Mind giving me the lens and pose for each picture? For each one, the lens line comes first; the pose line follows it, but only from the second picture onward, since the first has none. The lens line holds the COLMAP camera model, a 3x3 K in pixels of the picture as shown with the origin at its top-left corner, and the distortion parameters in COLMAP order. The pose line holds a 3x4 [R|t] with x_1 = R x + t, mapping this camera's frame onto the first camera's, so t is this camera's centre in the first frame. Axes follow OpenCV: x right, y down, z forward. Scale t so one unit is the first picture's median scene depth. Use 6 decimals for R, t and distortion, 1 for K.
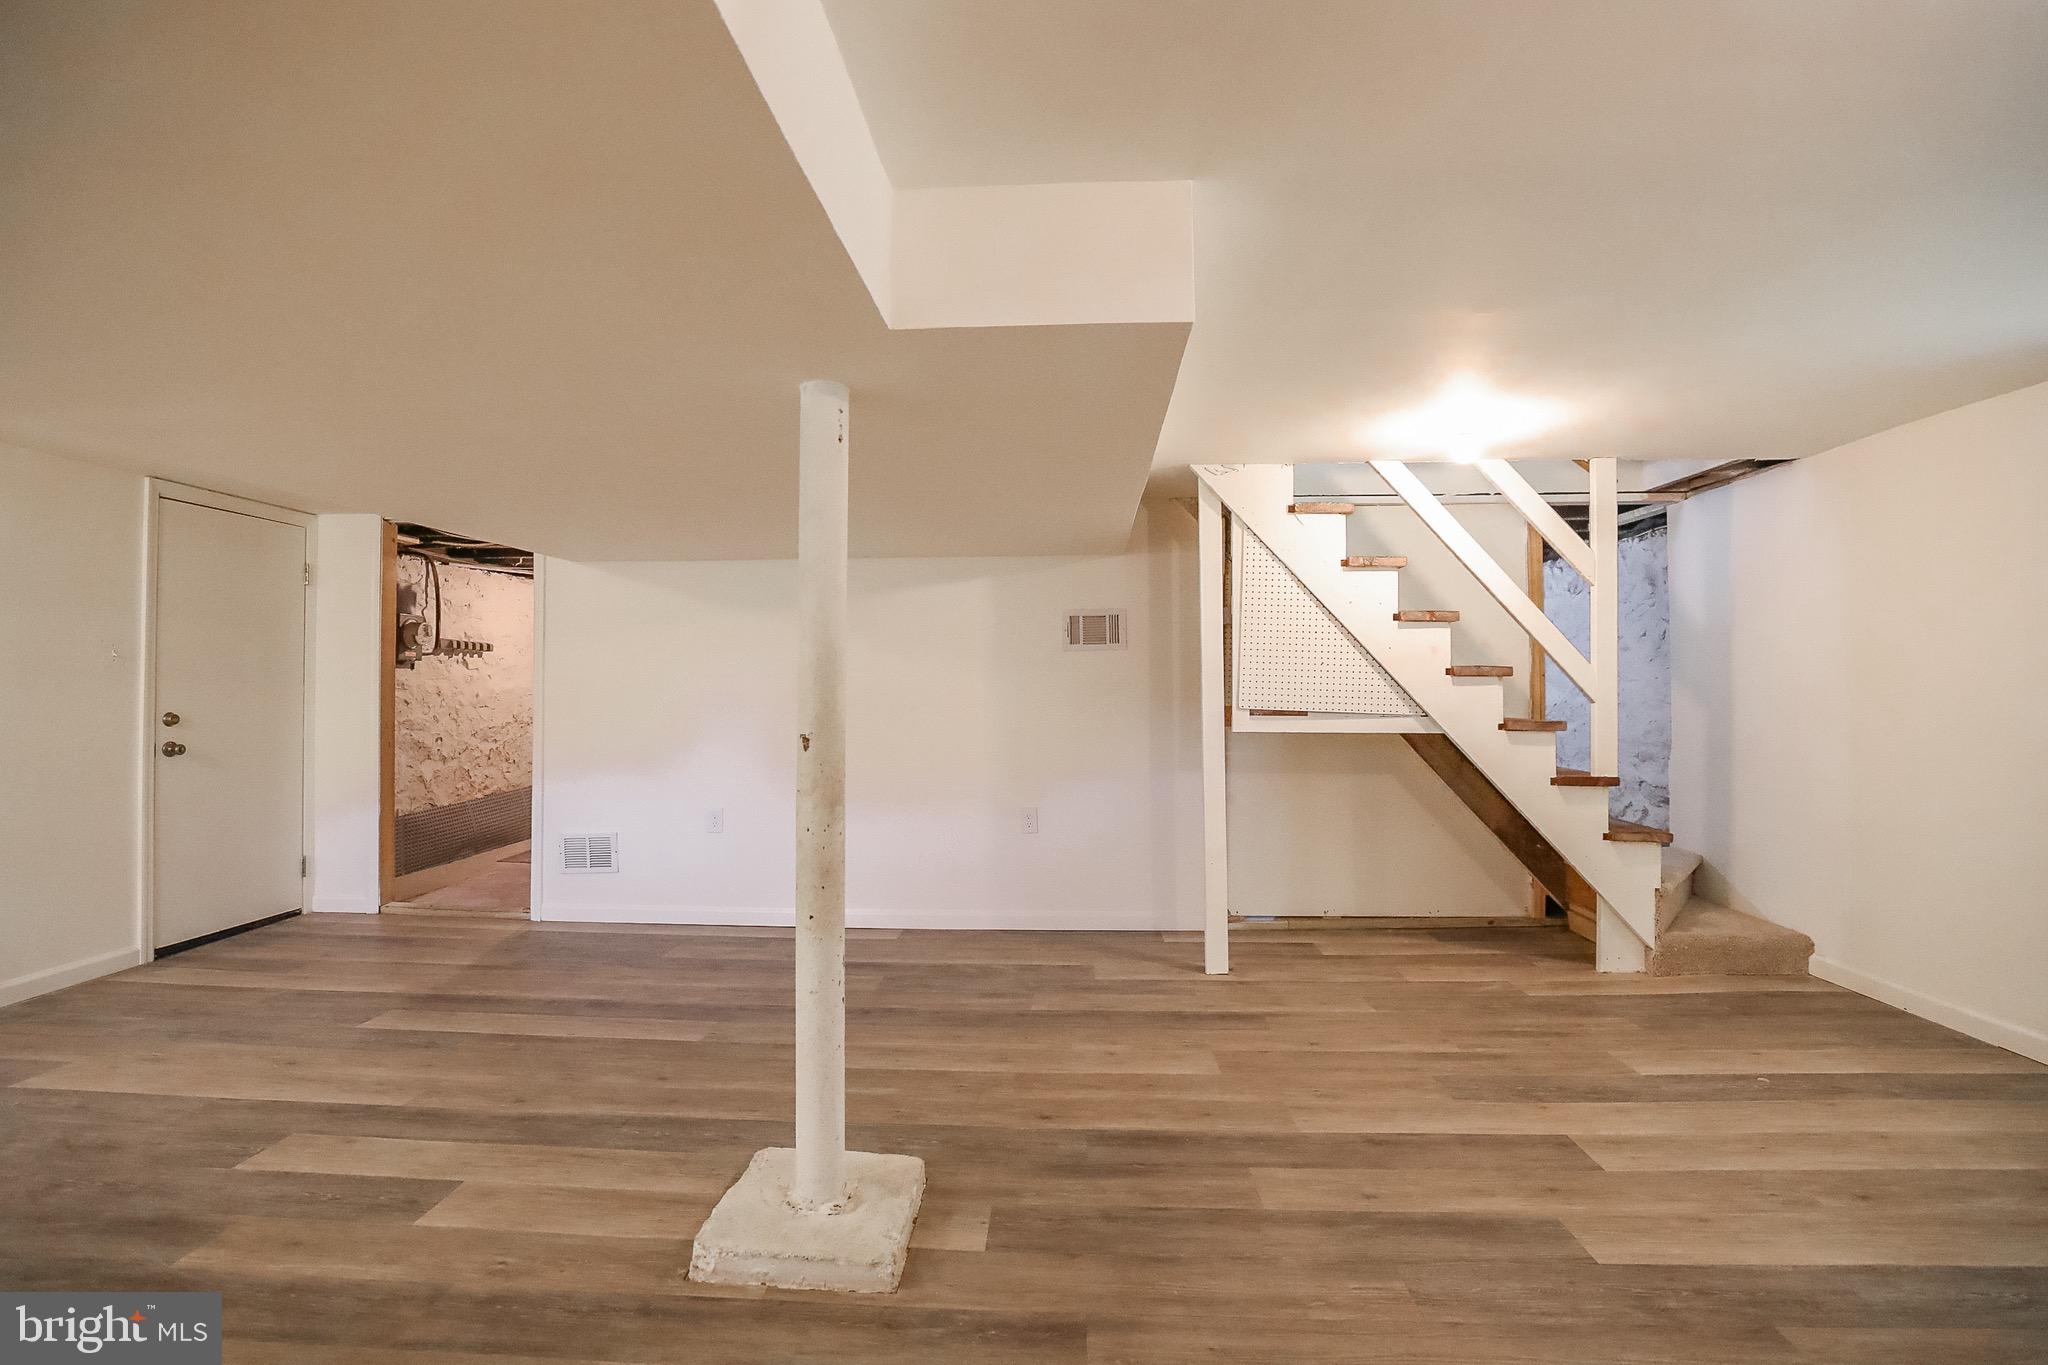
lens RADIAL K [[939.7, 0, 1016.7], [0, 939.7, 677.6], [0, 0, 1]] dist [-0.043679, 0.013005]
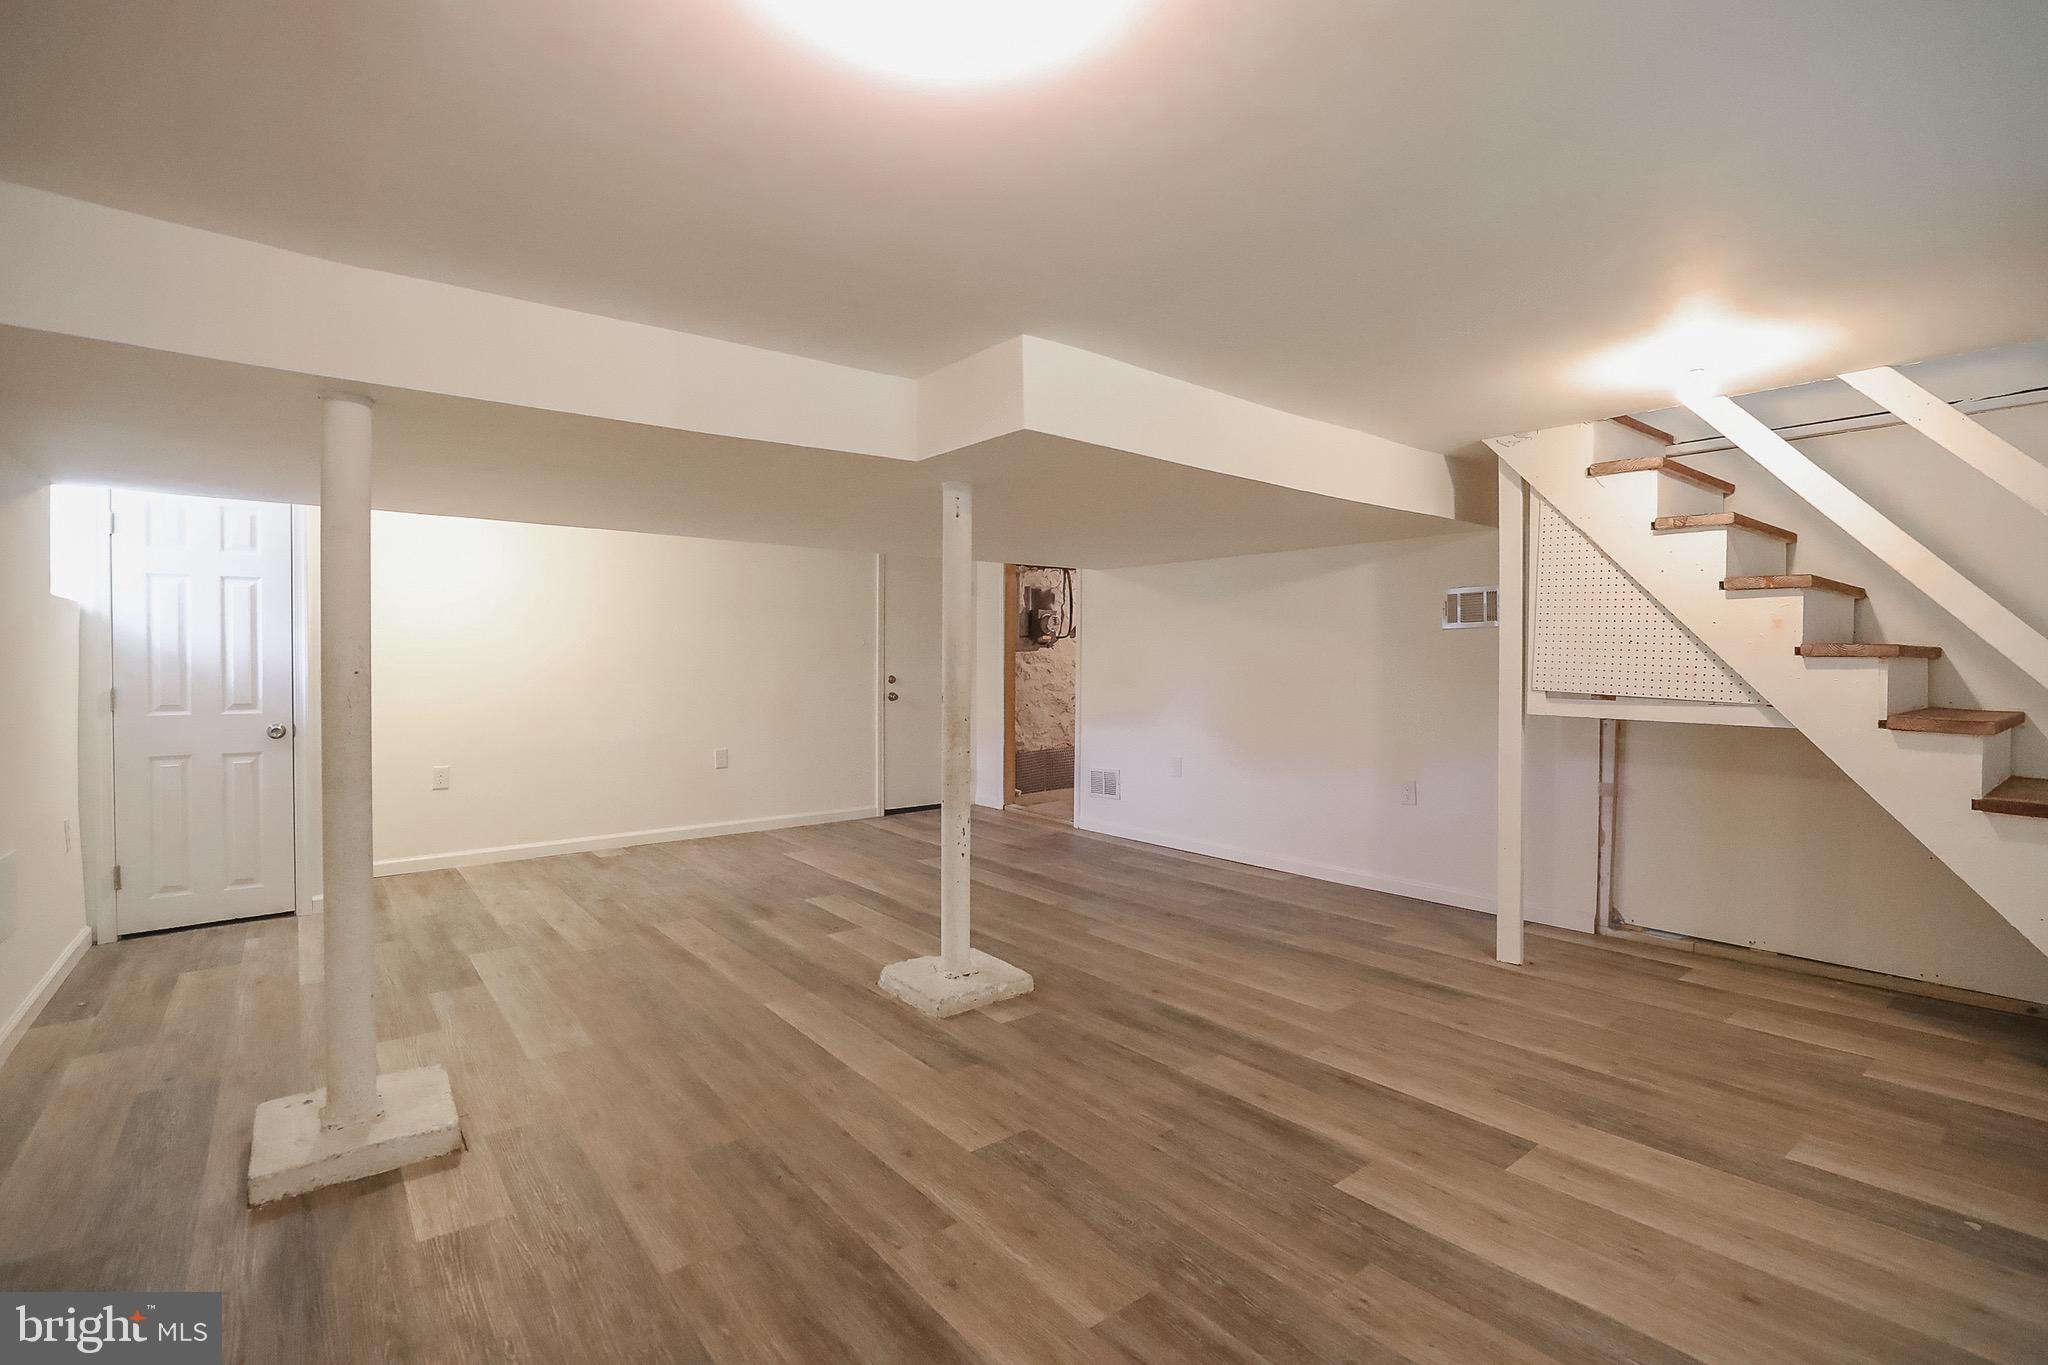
lens RADIAL K [[939.7, 0, 1016.7], [0, 939.7, 677.6], [0, 0, 1]] dist [-0.043679, 0.013005]
pose [[0.666126, 0.018881, -0.745600, 0.636852], [0.003657, 0.999585, 0.028581, -0.009018], [0.745830, -0.021765, 0.665780, -0.016557]]
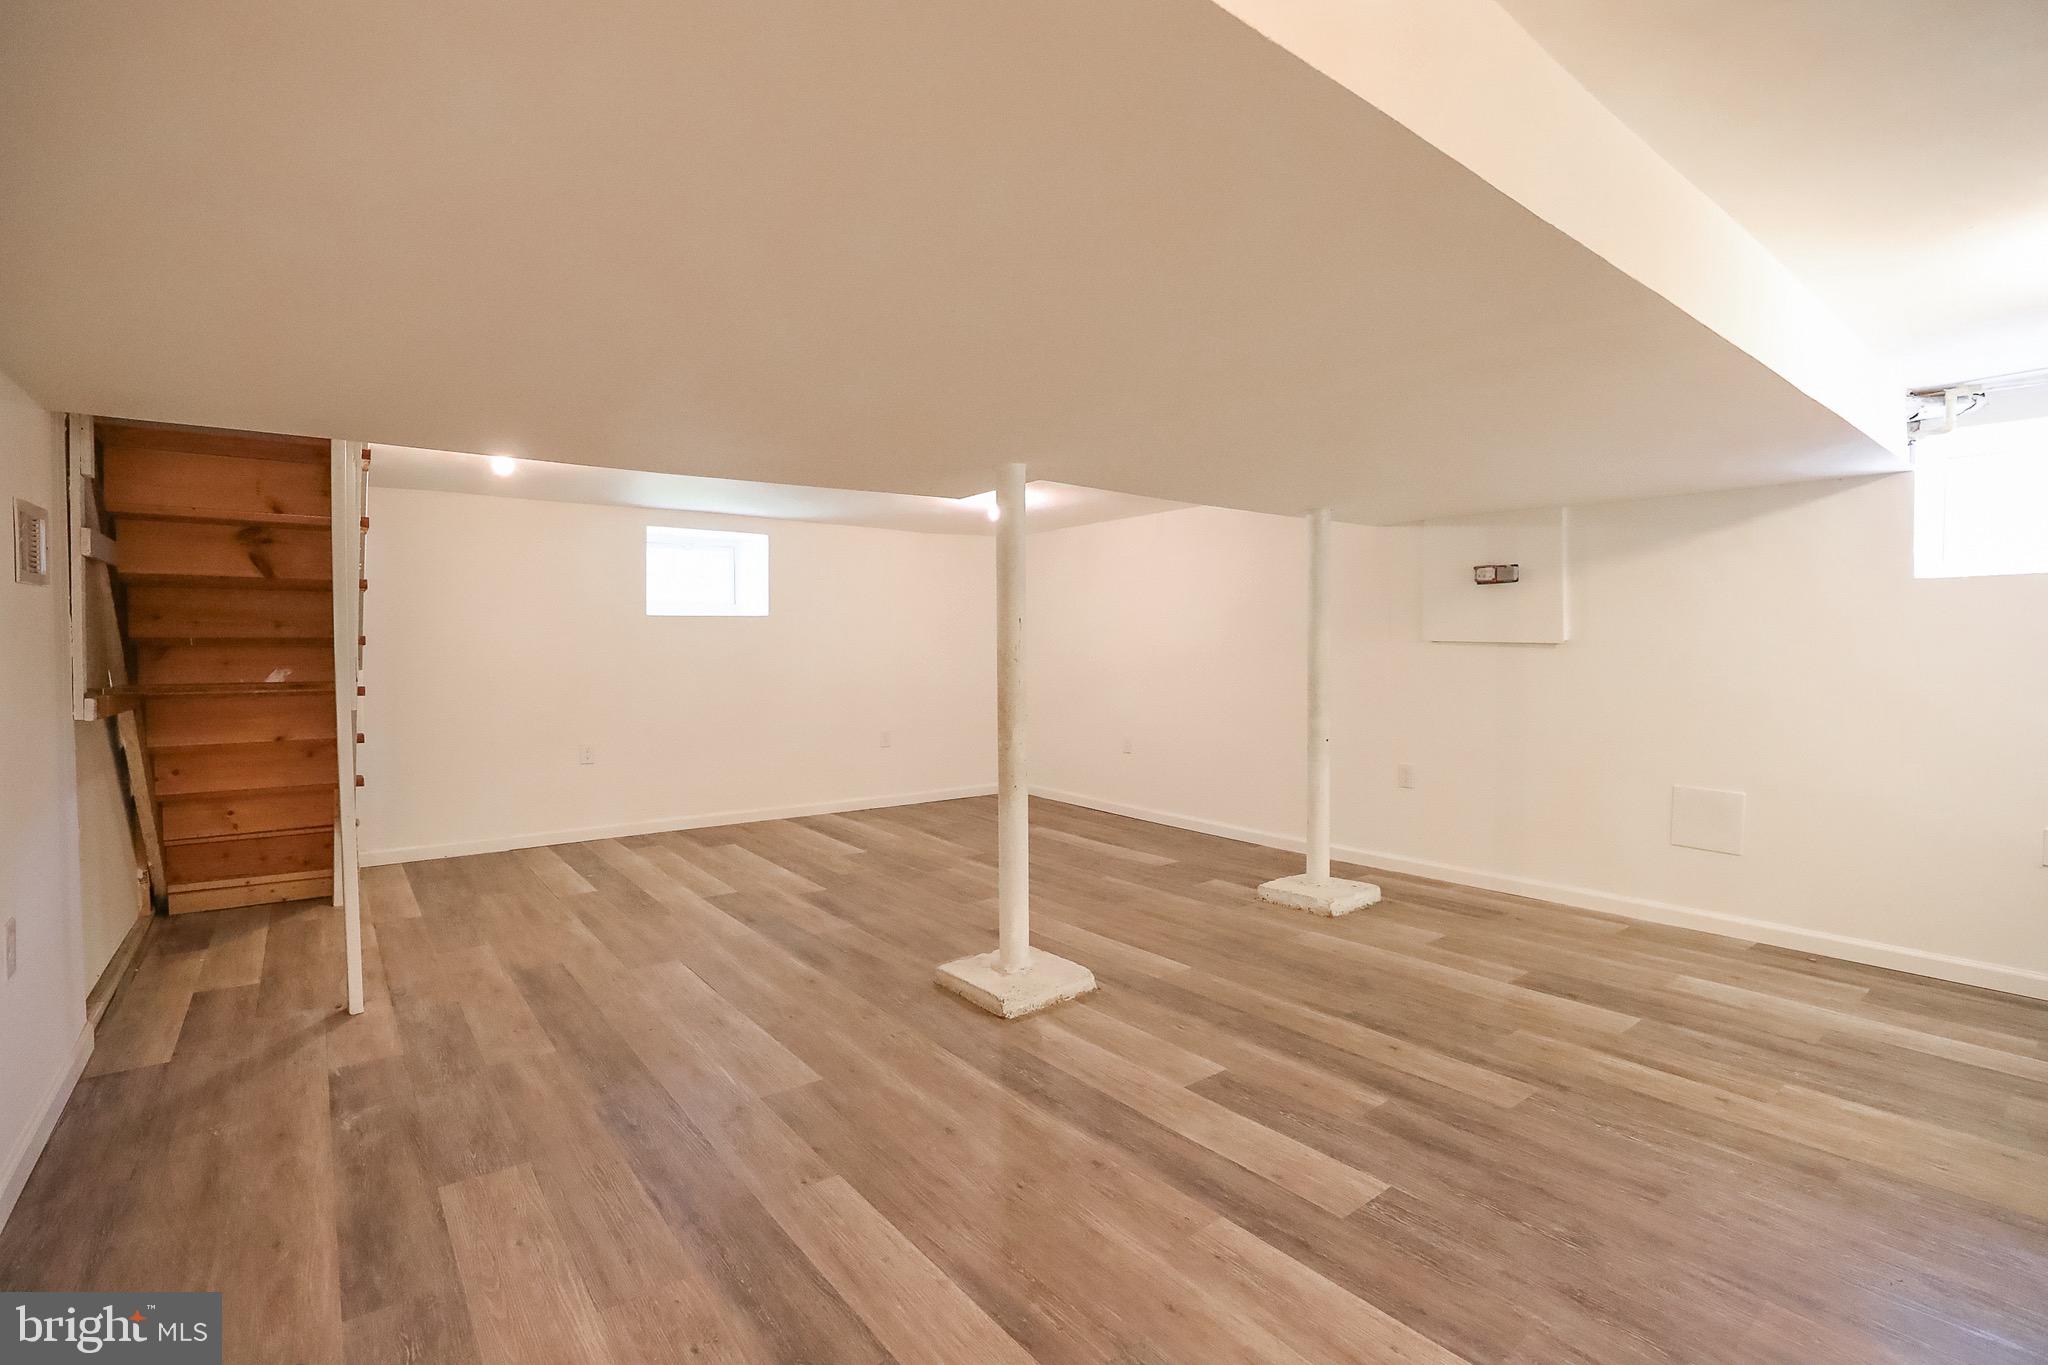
lens RADIAL K [[928.7, 0, 1018.2], [0, 928.7, 669.1], [0, 0, 1]] dist [-0.037846, 0.000230]
pose [[-0.660894, -0.008680, 0.750429, -0.817548], [-0.001291, 0.999945, 0.010428, 0.013473], [-0.750478, 0.005923, -0.660869, 1.183029]]
